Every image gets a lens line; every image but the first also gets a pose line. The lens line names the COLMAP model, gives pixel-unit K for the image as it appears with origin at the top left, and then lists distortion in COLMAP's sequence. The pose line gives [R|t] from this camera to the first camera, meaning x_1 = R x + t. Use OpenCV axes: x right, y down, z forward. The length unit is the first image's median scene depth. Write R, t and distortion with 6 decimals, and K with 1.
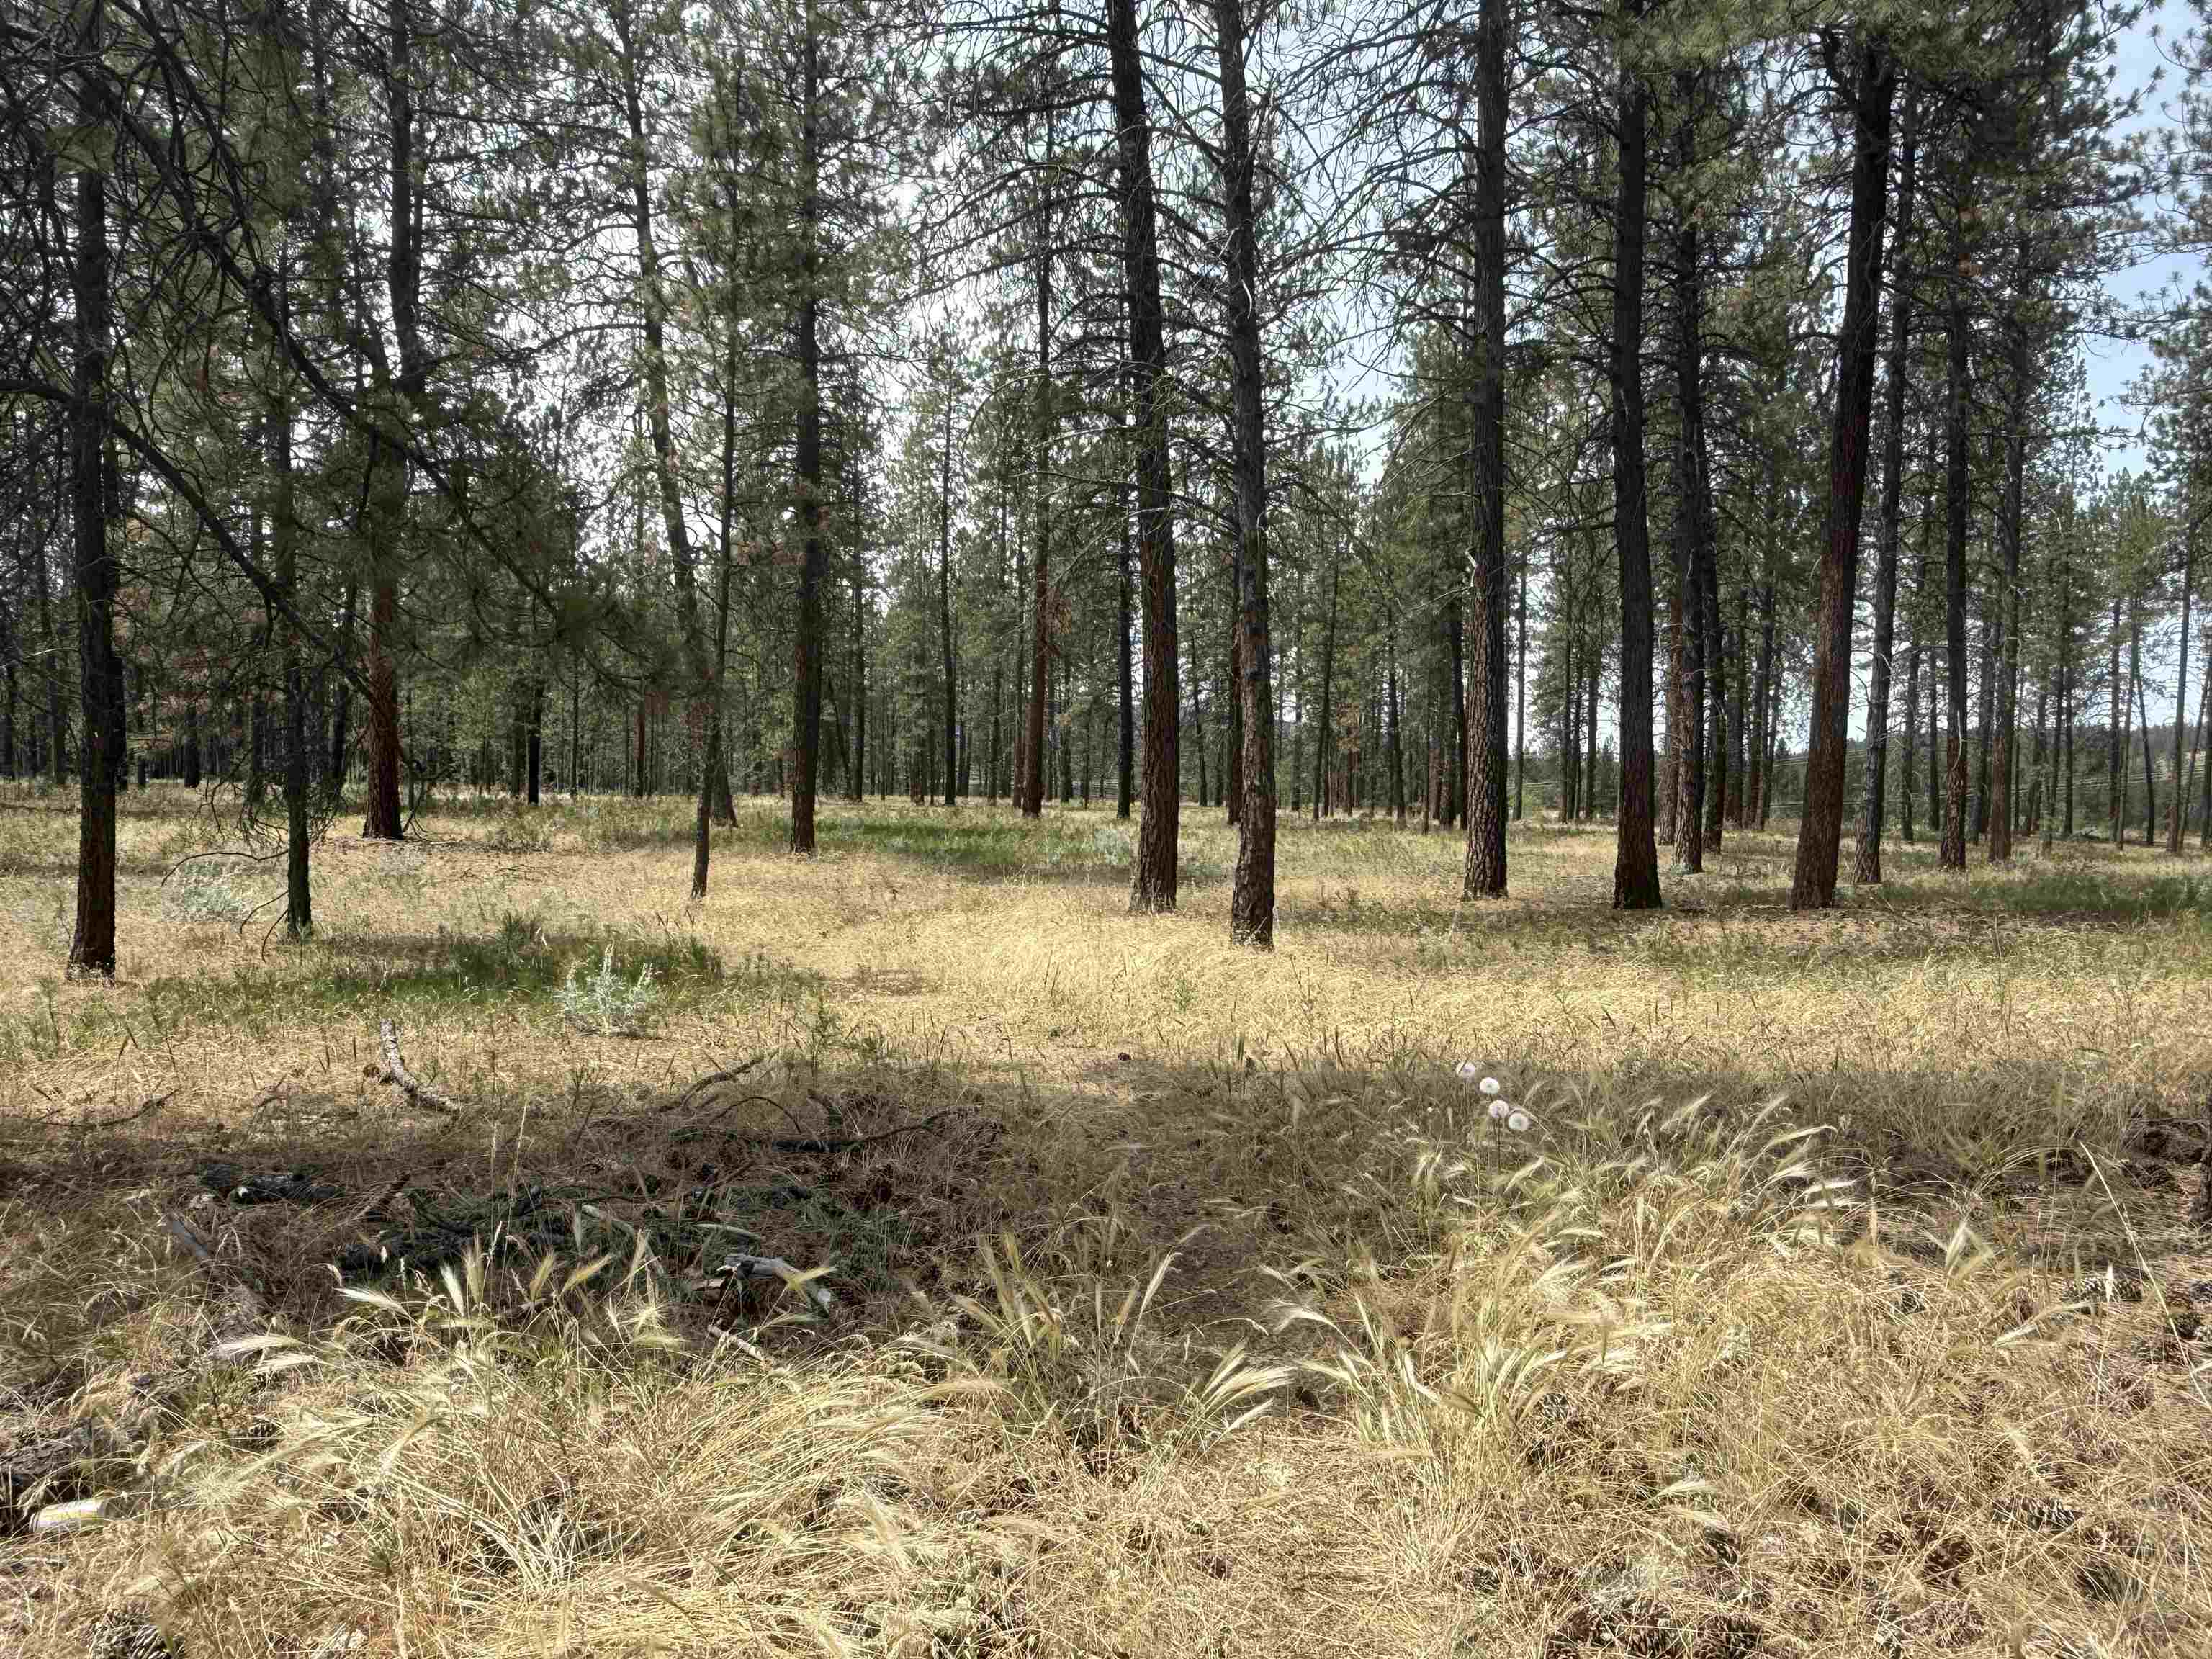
lens RADIAL K [[1419.8, 0, 1106.0], [0, 1419.8, 829.5], [0, 0, 1]] dist [-0.000966, -0.000079]
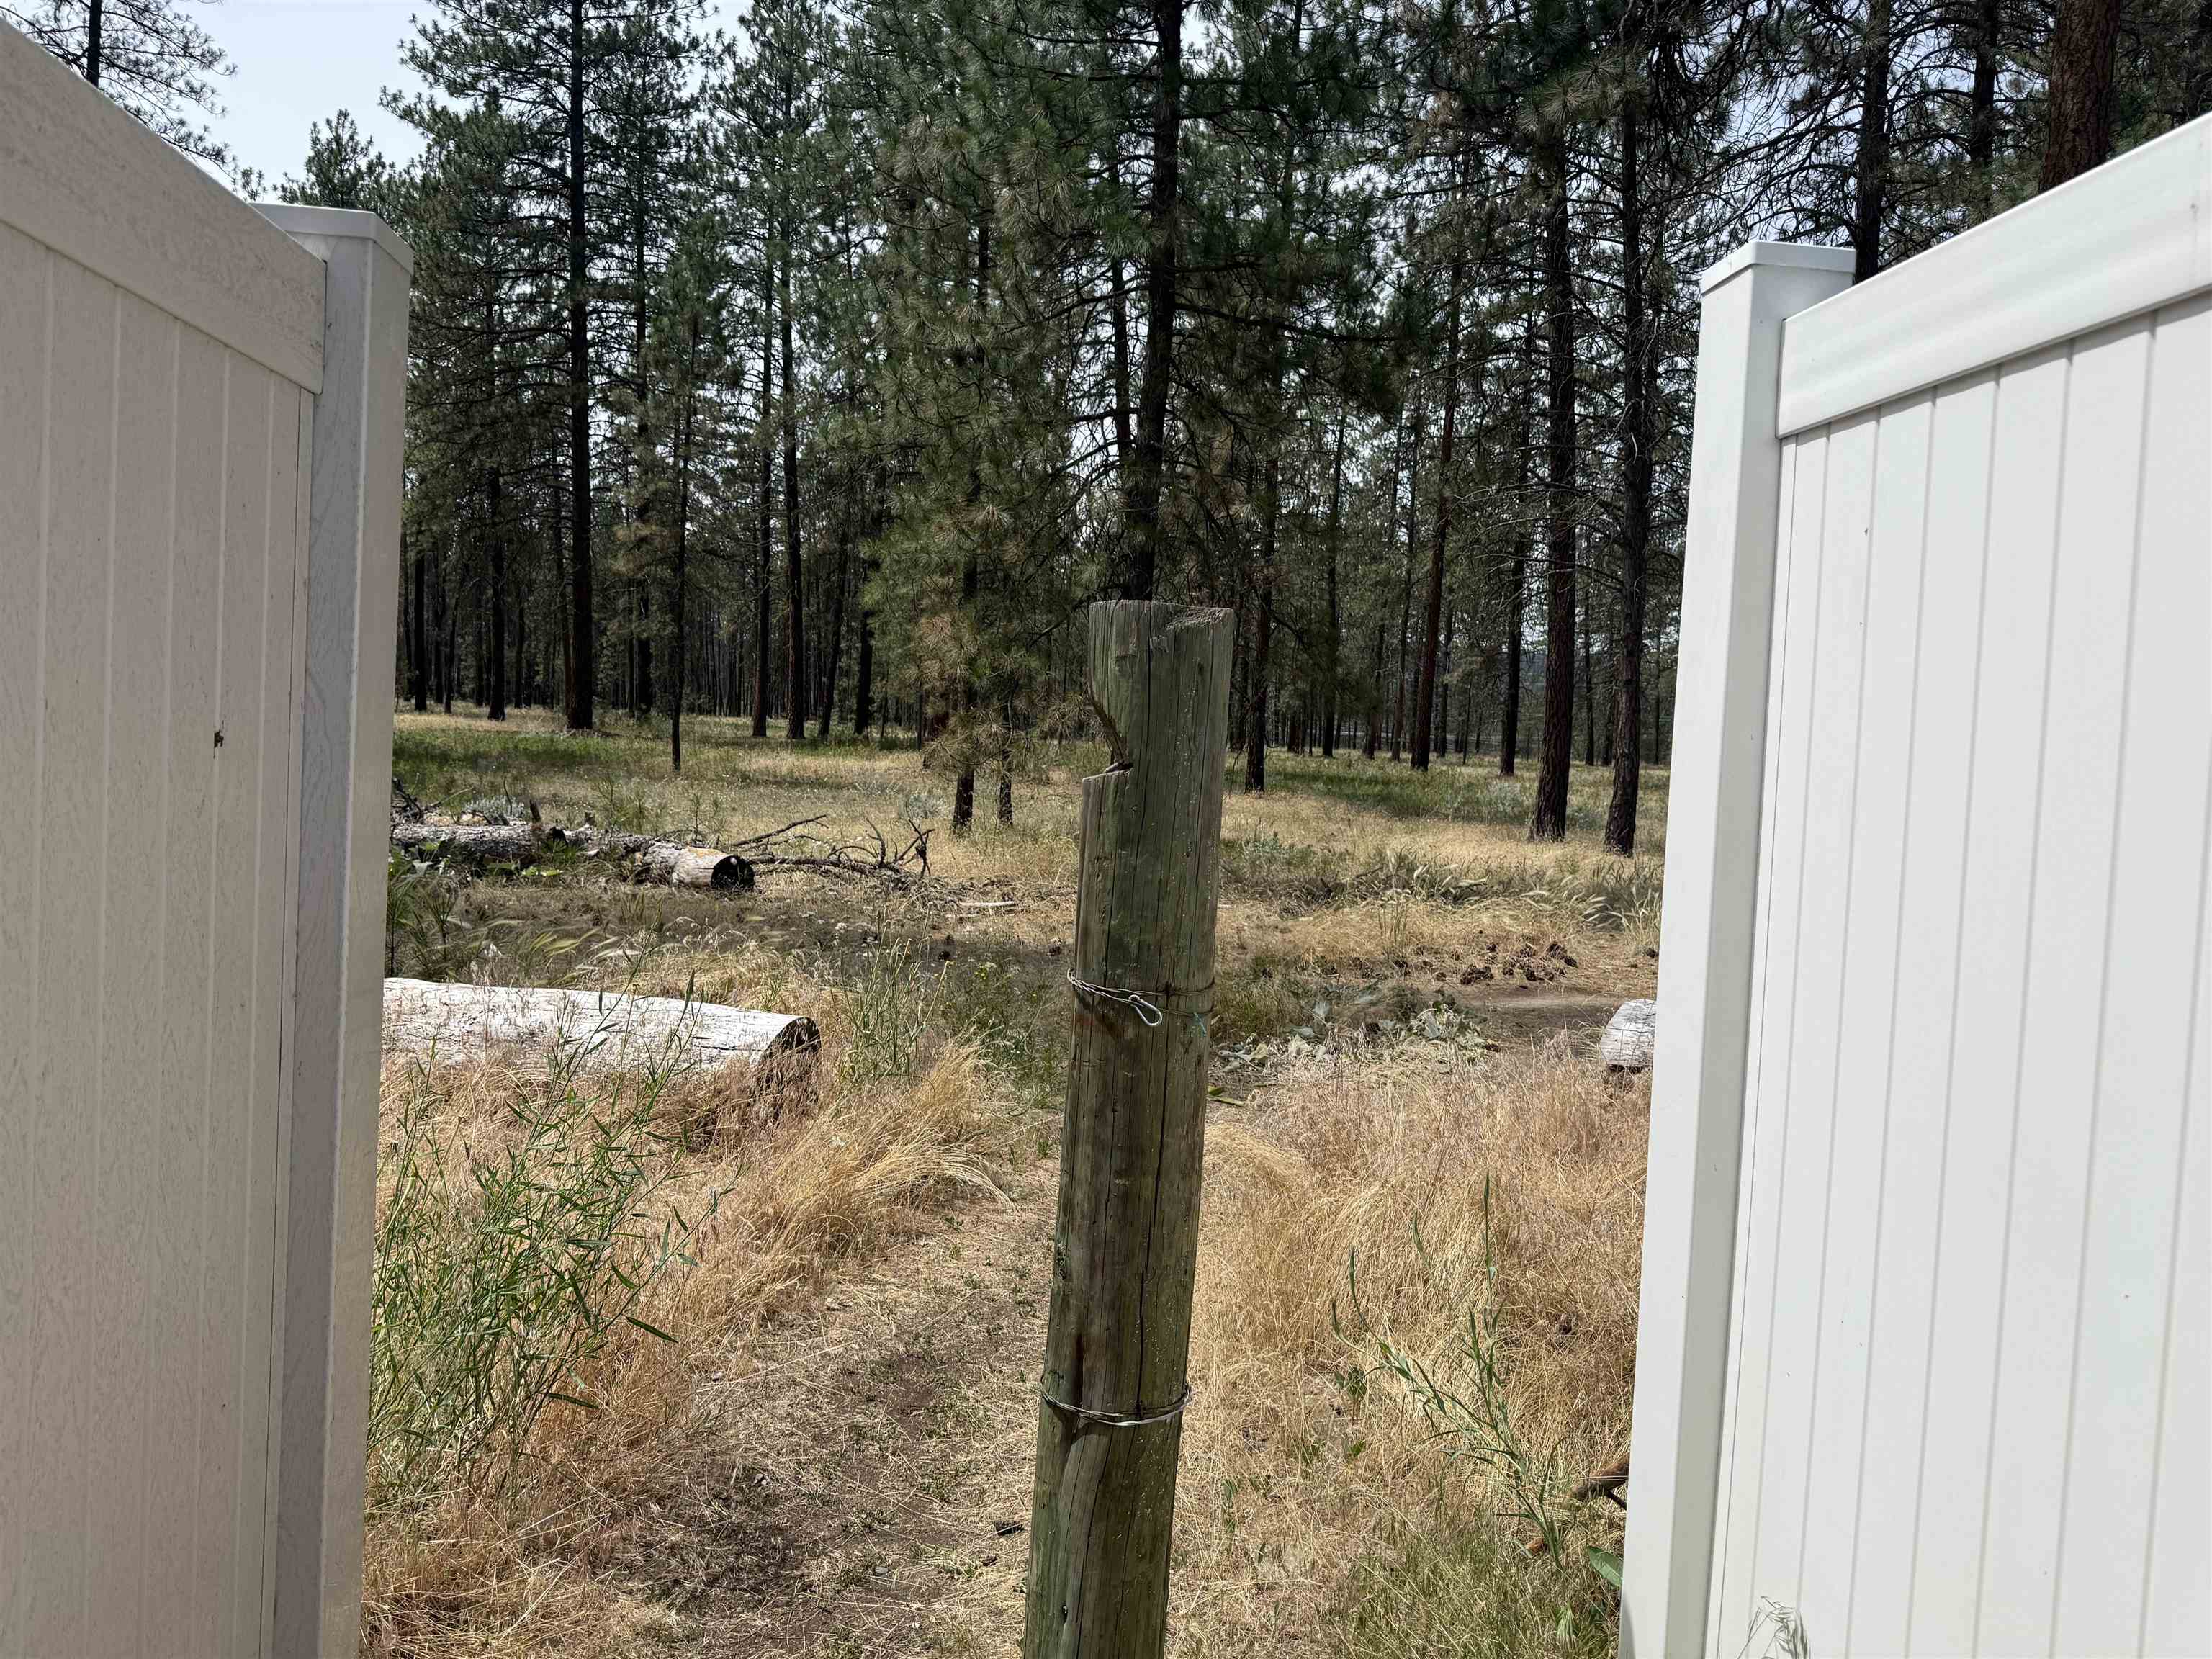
lens RADIAL K [[1538.5, 0, 1106.0], [0, 1538.5, 829.5], [0, 0, 1]] dist [0.011476, 0.001543]
pose [[0.971707, 0.042099, -0.232409, -0.012150], [-0.034860, 0.998773, 0.035169, 0.003483], [0.233605, -0.026072, 0.971982, -0.190995]]
